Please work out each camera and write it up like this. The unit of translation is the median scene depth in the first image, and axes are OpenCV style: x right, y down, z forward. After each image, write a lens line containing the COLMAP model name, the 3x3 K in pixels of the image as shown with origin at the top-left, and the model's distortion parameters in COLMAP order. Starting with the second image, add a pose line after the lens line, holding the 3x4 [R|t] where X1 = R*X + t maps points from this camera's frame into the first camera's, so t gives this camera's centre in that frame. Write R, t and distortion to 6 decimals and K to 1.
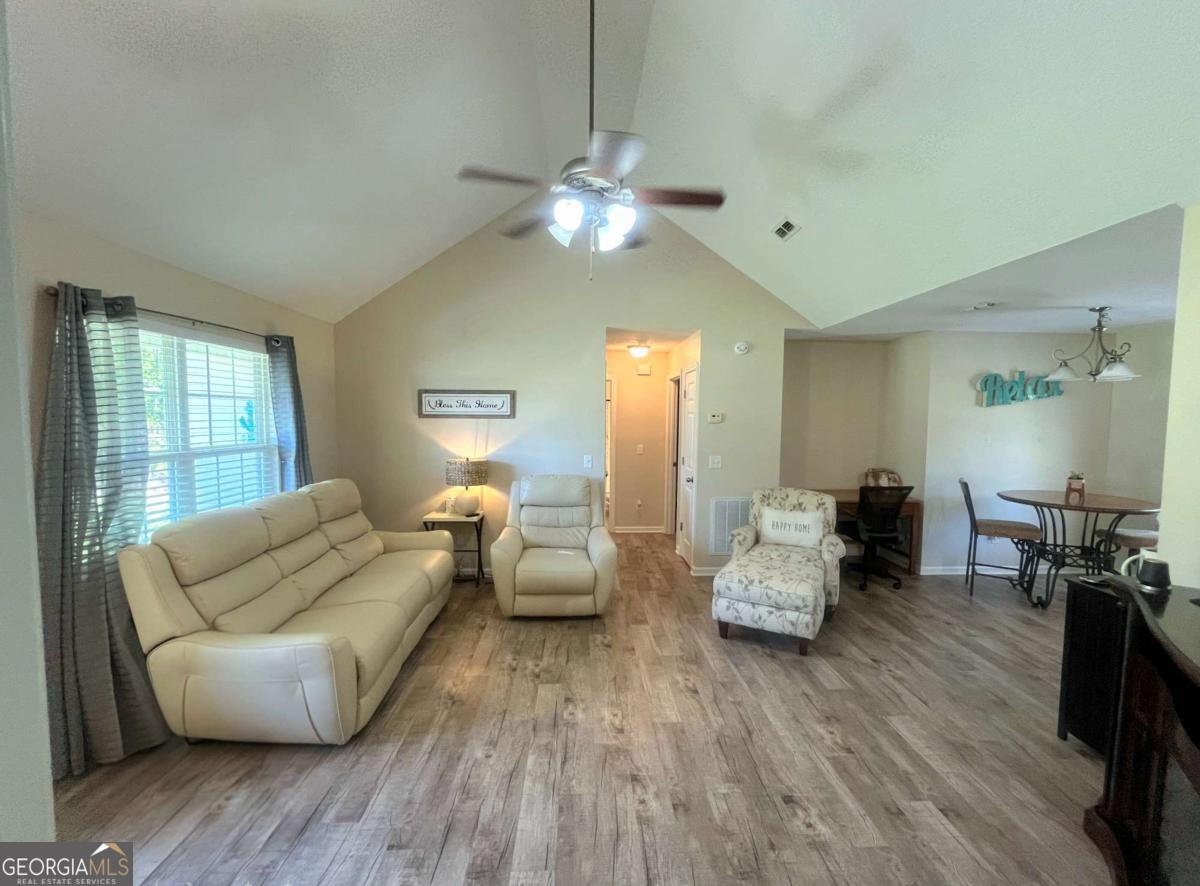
lens RADIAL K [[488.1, 0, 604.9], [0, 488.1, 447.1], [0, 0, 1]] dist [-0.003223, -0.000248]
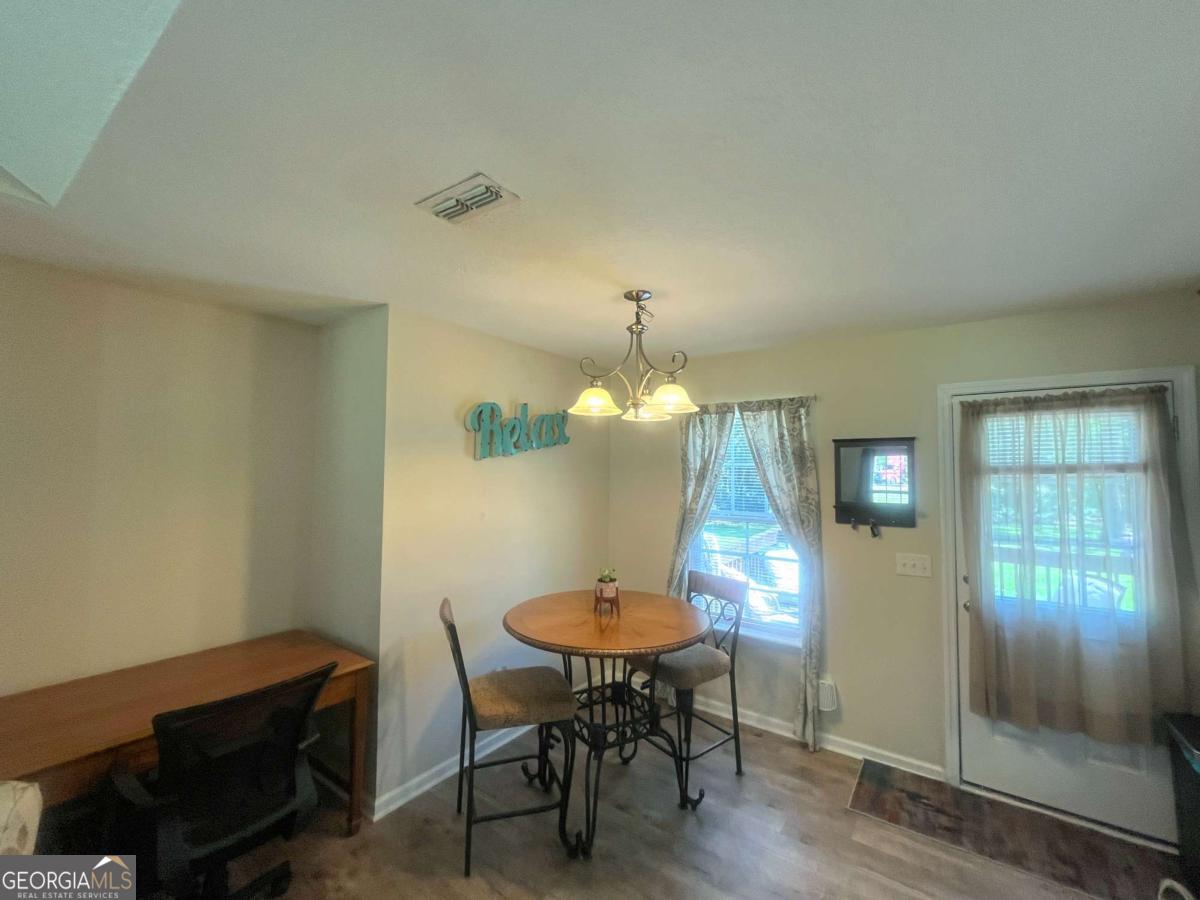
lens RADIAL K [[497.2, 0, 603.1], [0, 497.2, 452.6], [0, 0, 1]] dist [0.000224, -0.000302]
pose [[0.605155, 0.032136, 0.795459, 0.403514], [0.043398, 0.996368, -0.073268, -0.040698], [-0.794924, 0.078859, 0.601562, 0.532723]]
